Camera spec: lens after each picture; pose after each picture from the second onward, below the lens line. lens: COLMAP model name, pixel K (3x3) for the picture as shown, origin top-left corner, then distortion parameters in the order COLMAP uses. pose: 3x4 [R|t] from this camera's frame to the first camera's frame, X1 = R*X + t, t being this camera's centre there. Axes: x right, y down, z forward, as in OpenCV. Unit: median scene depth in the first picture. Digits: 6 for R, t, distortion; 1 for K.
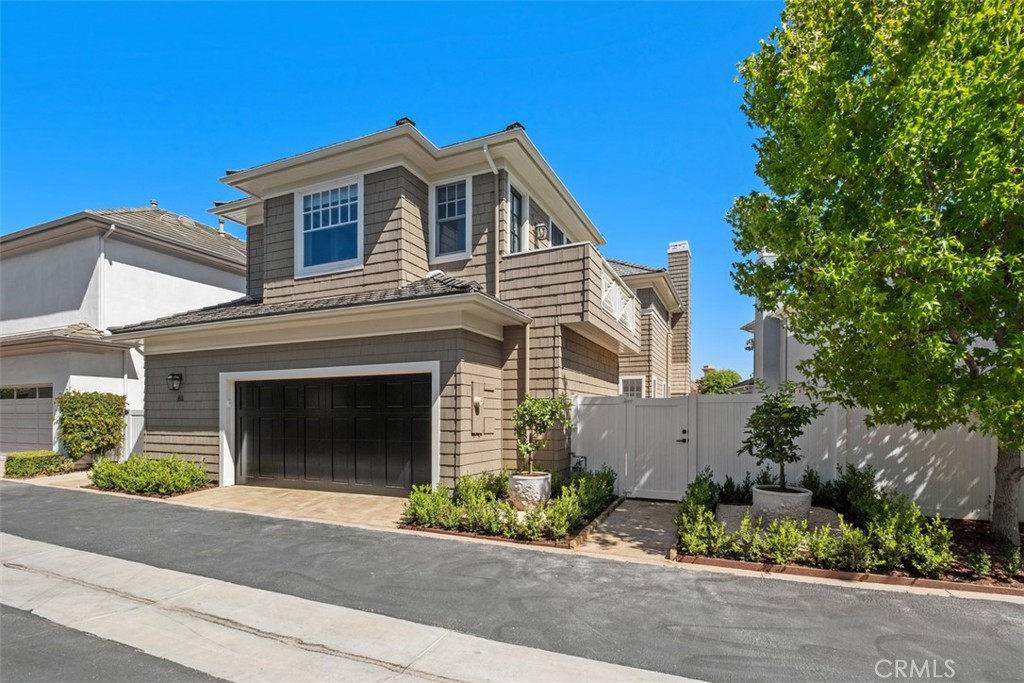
lens RADIAL K [[484.8, 0, 513.1], [0, 484.8, 311.7], [0, 0, 1]] dist [0.002863, 0.000258]
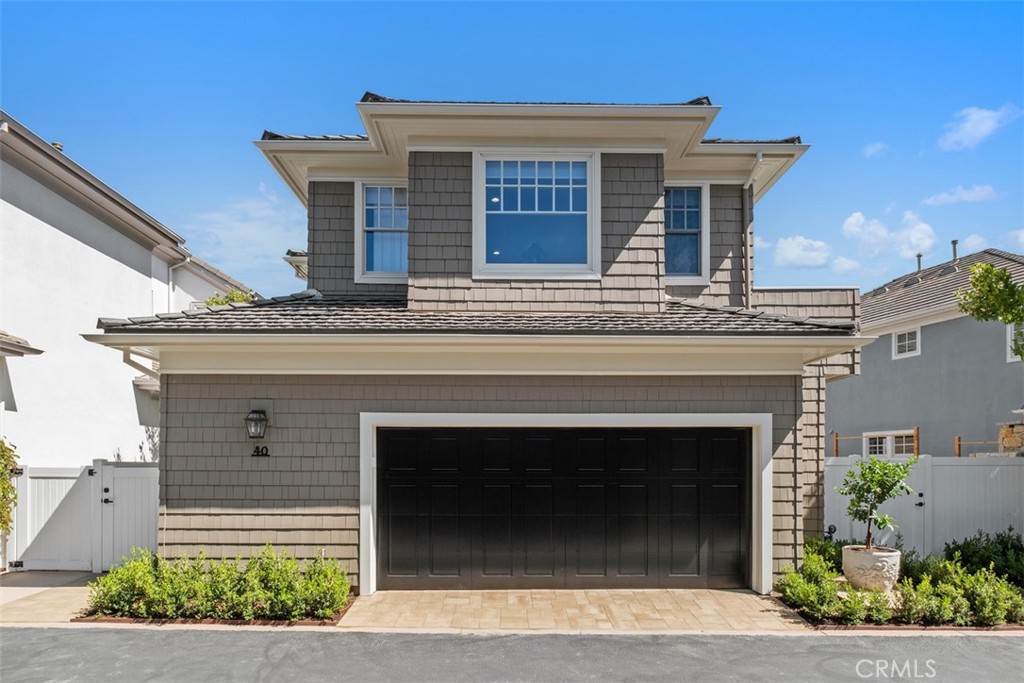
lens RADIAL K [[571.1, 0, 512.0], [0, 571.1, 341.5], [0, 0, 1]] dist [-0.005708, -0.001332]
pose [[0.907391, 0.091403, 0.410229, -0.756501], [-0.090054, 0.995679, -0.022655, 0.034870], [-0.410527, -0.016386, 0.911701, 0.259028]]
